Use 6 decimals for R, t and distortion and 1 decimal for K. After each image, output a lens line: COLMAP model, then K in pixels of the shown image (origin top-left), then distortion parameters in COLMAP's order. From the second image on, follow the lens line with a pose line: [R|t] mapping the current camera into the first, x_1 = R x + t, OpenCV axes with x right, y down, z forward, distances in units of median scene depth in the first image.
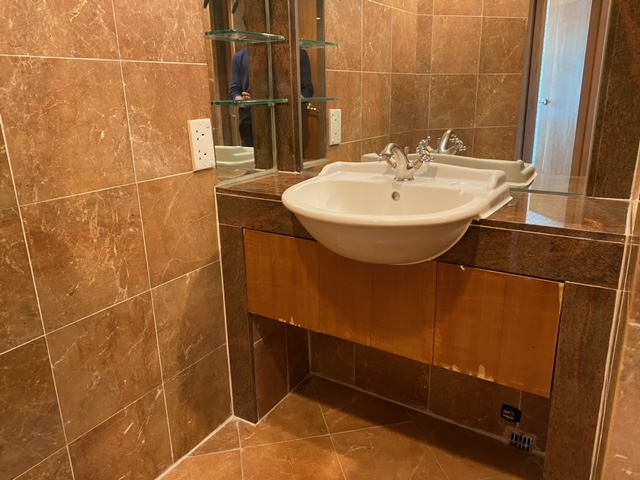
lens RADIAL K [[491.8, 0, 320.2], [0, 491.8, 239.9], [0, 0, 1]] dist [-0.002744, 0.000088]
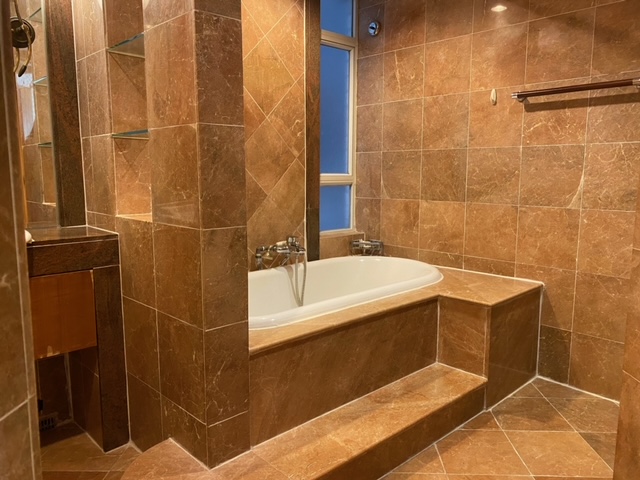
lens RADIAL K [[491.8, 0, 320.1], [0, 491.8, 239.1], [0, 0, 1]] dist [-0.002744, 0.000088]
pose [[0.246925, -0.114464, 0.962250, -0.878872], [0.275001, 0.960451, 0.043681, 0.122358], [-0.929194, 0.253834, 0.268637, -0.198982]]
